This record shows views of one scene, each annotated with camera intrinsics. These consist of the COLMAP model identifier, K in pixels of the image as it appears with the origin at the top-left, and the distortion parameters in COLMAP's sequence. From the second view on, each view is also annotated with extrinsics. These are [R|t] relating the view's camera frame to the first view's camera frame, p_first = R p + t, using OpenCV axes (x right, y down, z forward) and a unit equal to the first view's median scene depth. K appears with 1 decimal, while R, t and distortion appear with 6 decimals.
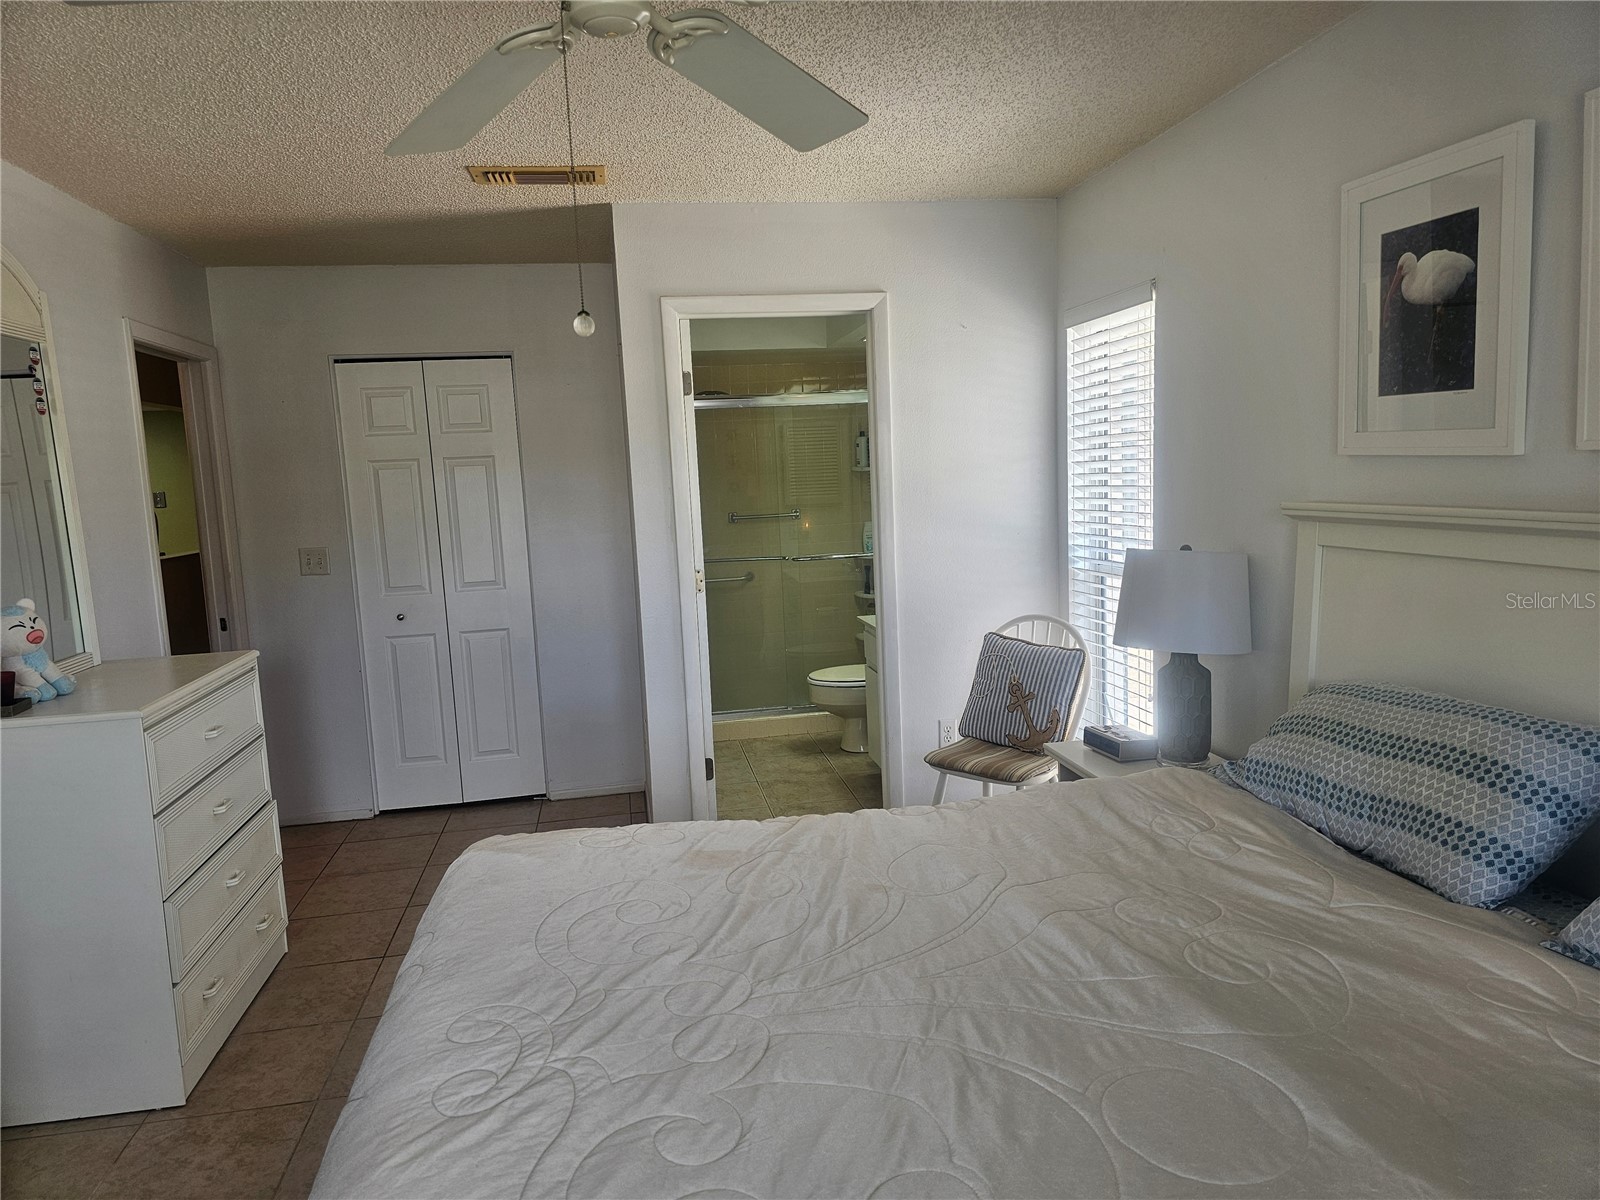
lens RADIAL K [[1047.7, 0, 800.0], [0, 1047.7, 600.0], [0, 0, 1]] dist [0.123361, -0.161969]
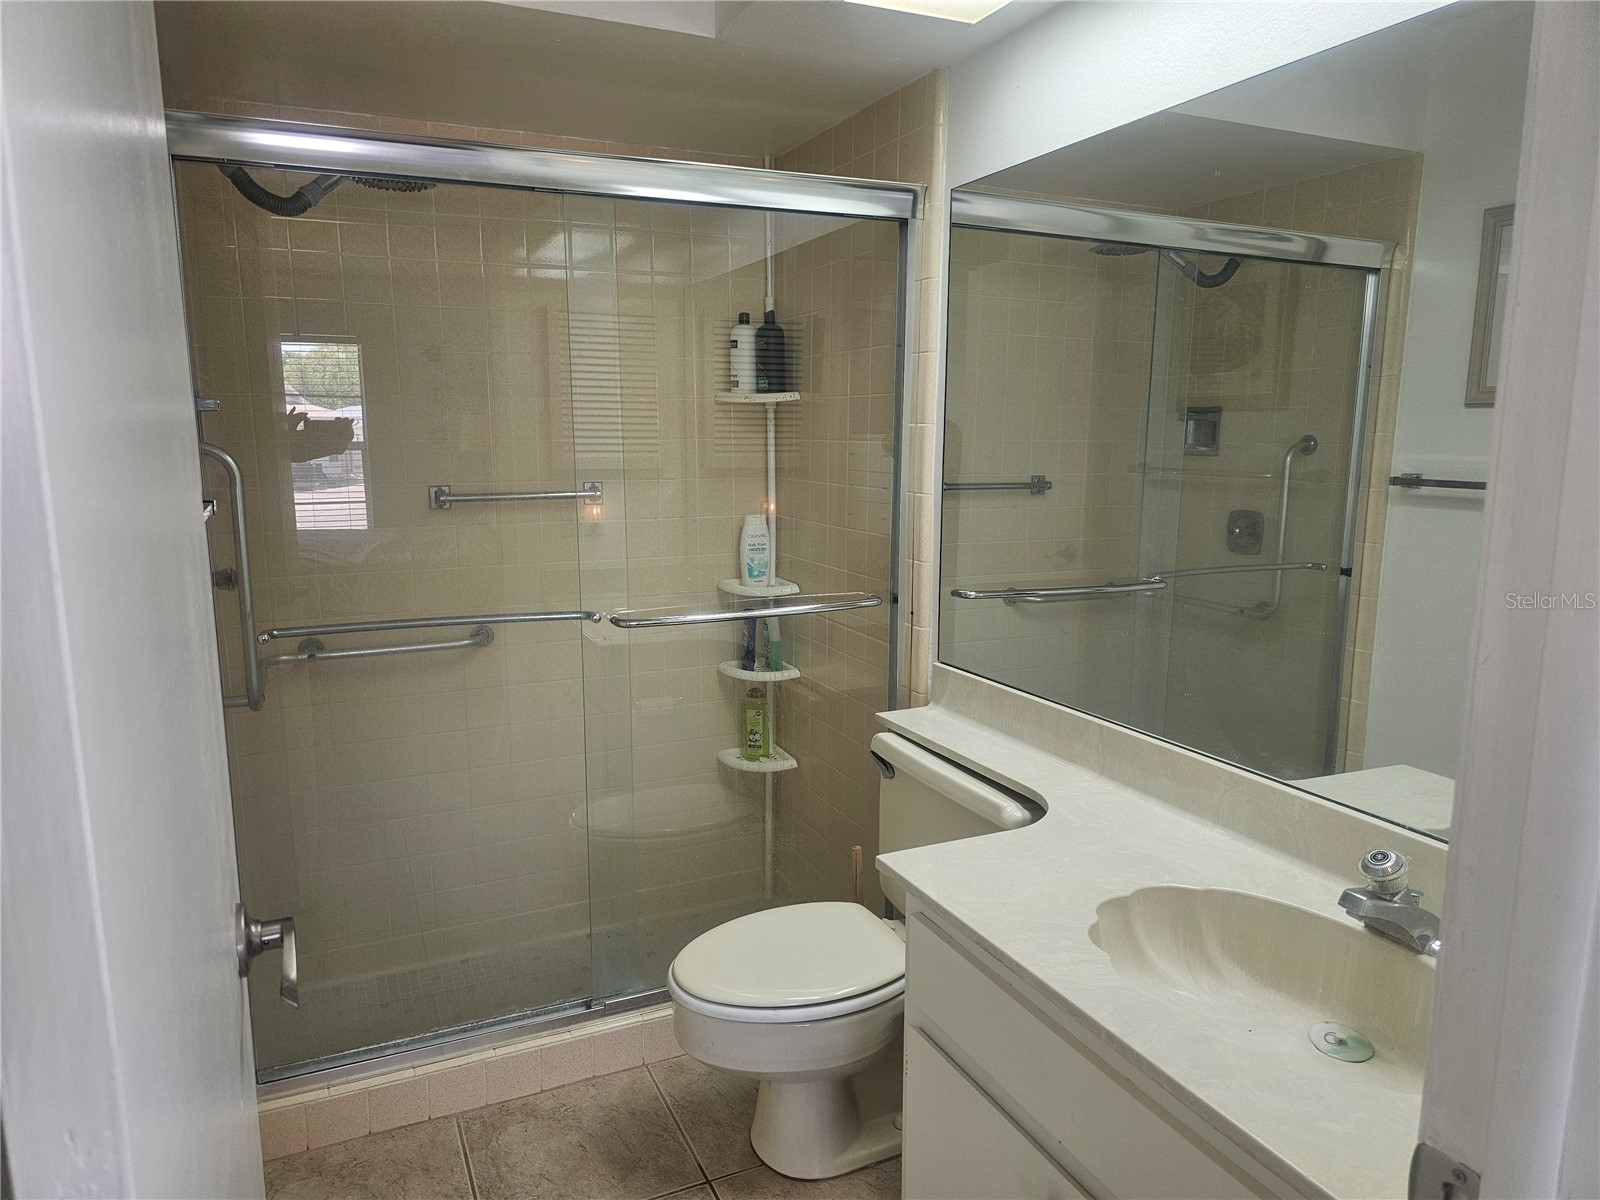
lens RADIAL K [[1047.7, 0, 800.0], [0, 1047.7, 600.0], [0, 0, 1]] dist [0.123361, -0.161969]
pose [[0.960975, 0.000615, 0.276635, -0.041456], [-0.008709, 0.999569, 0.028032, -0.049594], [-0.276498, -0.029347, 0.960566, 0.546377]]
